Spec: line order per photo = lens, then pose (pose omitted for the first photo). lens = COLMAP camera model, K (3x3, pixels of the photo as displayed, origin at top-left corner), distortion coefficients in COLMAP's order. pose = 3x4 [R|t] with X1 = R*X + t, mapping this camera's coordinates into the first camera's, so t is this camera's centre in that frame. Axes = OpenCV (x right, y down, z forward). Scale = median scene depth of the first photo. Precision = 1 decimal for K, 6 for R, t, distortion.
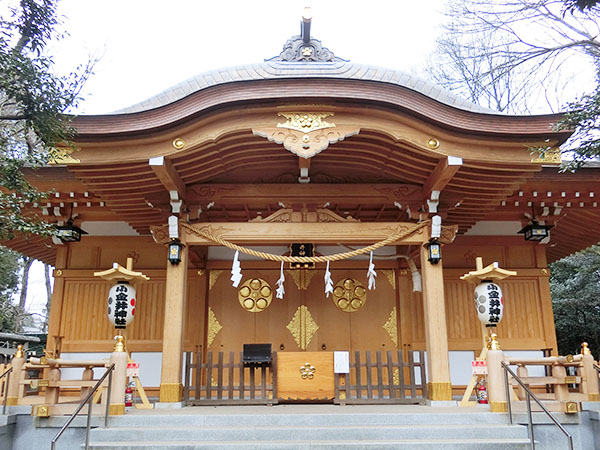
lens RADIAL K [[563.4, 0, 300.0], [0, 563.4, 225.0], [0, 0, 1]] dist [0.008049, 0.006069]
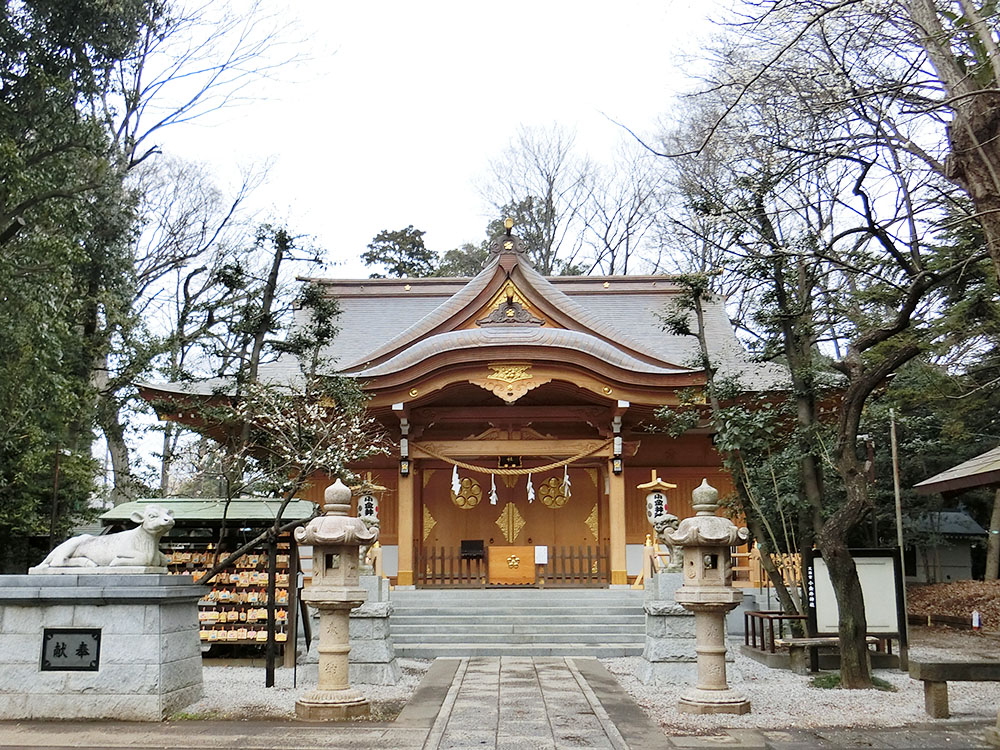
lens RADIAL K [[1138.5, 0, 479.2], [0, 1138.5, 372.3], [0, 0, 1]] dist [0.012257, 0.008049]
pose [[0.999362, -0.006658, -0.035097, 0.028331], [0.009560, 0.996491, 0.083158, -0.361034], [0.034420, -0.083440, 0.995918, -1.444723]]
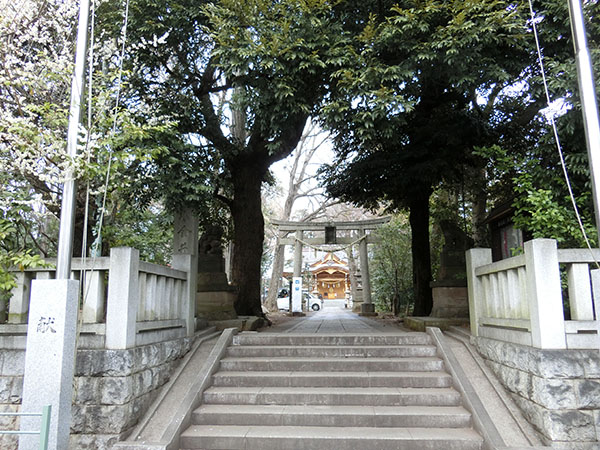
lens RADIAL K [[545.5, 0, 296.3], [0, 545.5, 216.1], [0, 0, 1]] dist [-0.005958, -0.001142]
pose [[0.997190, -0.017383, -0.072866, 0.104097], [0.023684, 0.995968, 0.086526, -1.694666], [0.071068, -0.088008, 0.993581, -7.240657]]
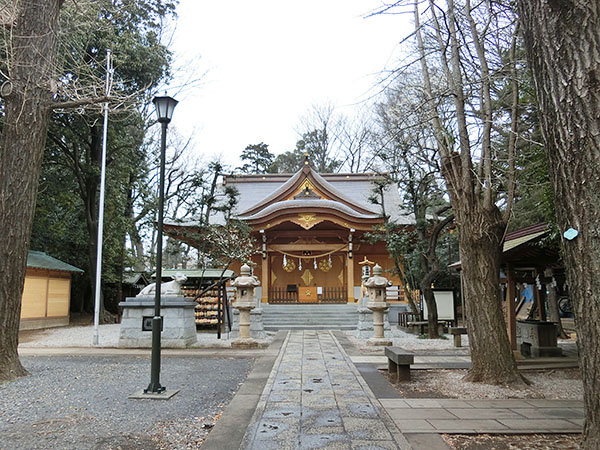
lens RADIAL K [[545.5, 0, 296.3], [0, 545.5, 216.1], [0, 0, 1]] dist [-0.005958, -0.001142]
pose [[0.999613, -0.005294, -0.027298, 0.030514], [0.008163, 0.994324, 0.106080, -0.467961], [0.026582, -0.106261, 0.993983, -1.880077]]
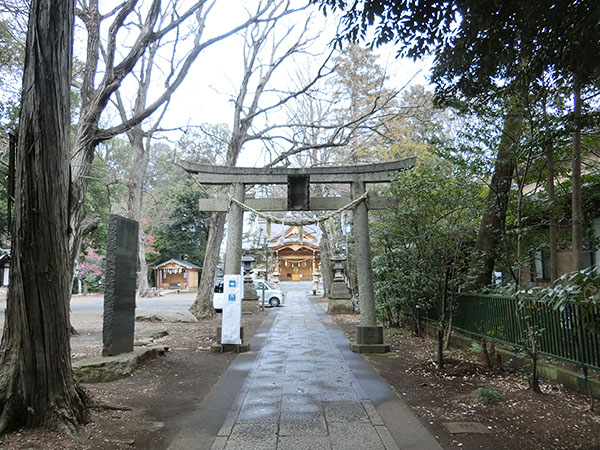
lens RADIAL K [[563.4, 0, 300.0], [0, 563.4, 225.0], [0, 0, 1]] dist [0.008049, 0.006069]
pose [[0.999979, -0.006110, -0.002072, 0.079716], [0.006358, 0.987802, 0.155582, -1.497096], [0.001096, -0.155592, 0.987821, -5.926335]]
